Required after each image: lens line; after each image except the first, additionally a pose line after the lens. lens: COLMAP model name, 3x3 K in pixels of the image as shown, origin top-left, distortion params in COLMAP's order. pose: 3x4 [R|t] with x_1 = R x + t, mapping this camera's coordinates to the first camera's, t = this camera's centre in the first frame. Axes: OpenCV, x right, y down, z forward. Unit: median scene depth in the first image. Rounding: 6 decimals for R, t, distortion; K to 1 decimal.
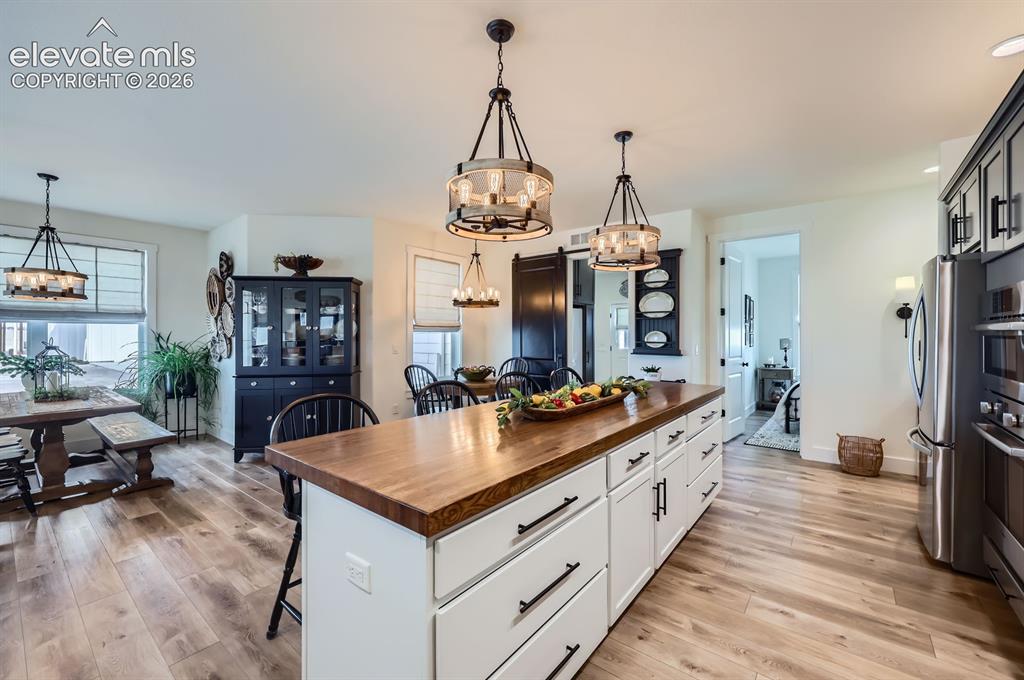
lens RADIAL K [[412.8, 0, 517.7], [0, 412.8, 335.3], [0, 0, 1]] dist [-0.002402, -0.000555]
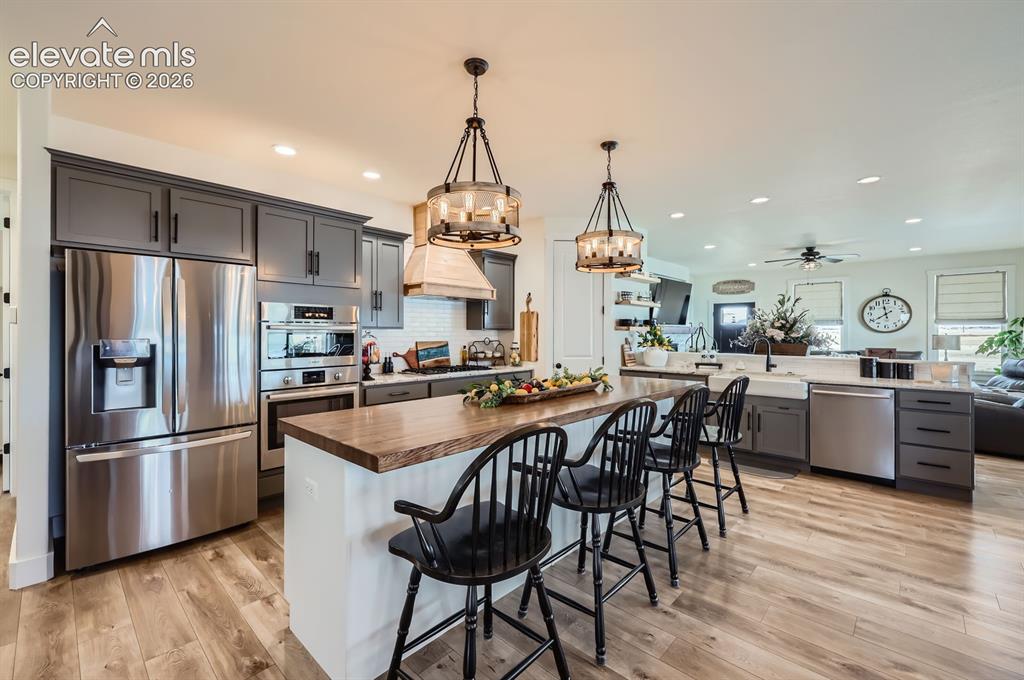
lens RADIAL K [[434.8, 0, 506.3], [0, 434.8, 331.5], [0, 0, 1]] dist [-0.000972, 0.000021]
pose [[-0.995453, 0.001011, 0.095251, 0.102605], [0.000324, 0.999974, -0.007227, 0.001512], [-0.095256, -0.007163, -0.995427, 1.418441]]
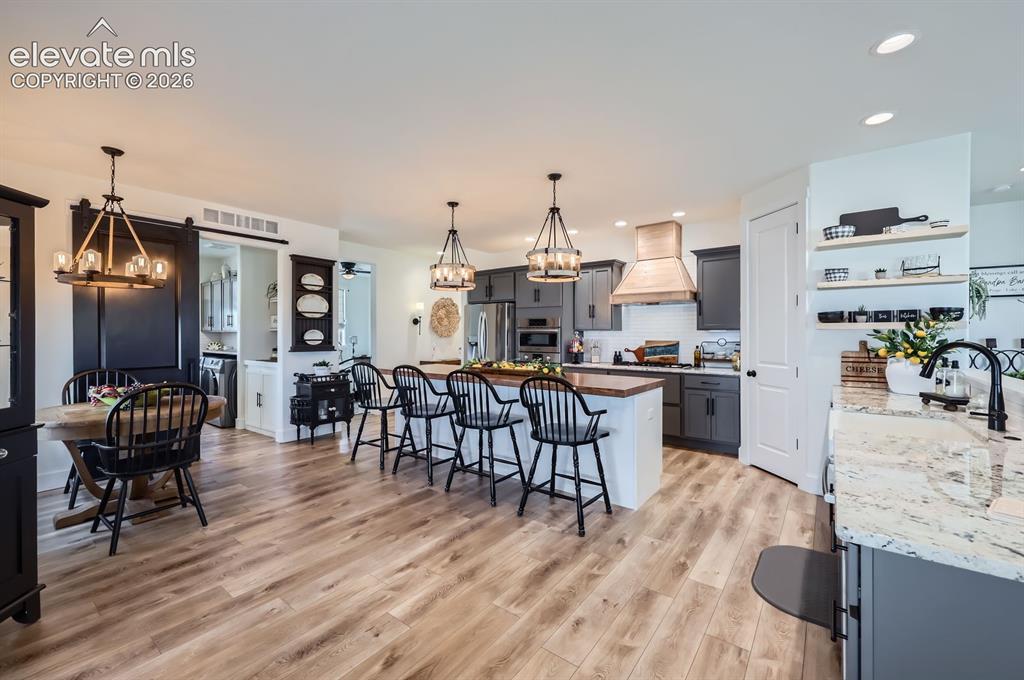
lens RADIAL K [[412.8, 0, 517.7], [0, 412.8, 335.3], [0, 0, 1]] dist [-0.002402, -0.000555]
pose [[-0.015574, -0.004357, 0.999869, -1.034230], [-0.002376, 0.999988, 0.004321, -0.002126], [-0.999876, -0.002309, -0.015585, 0.621935]]
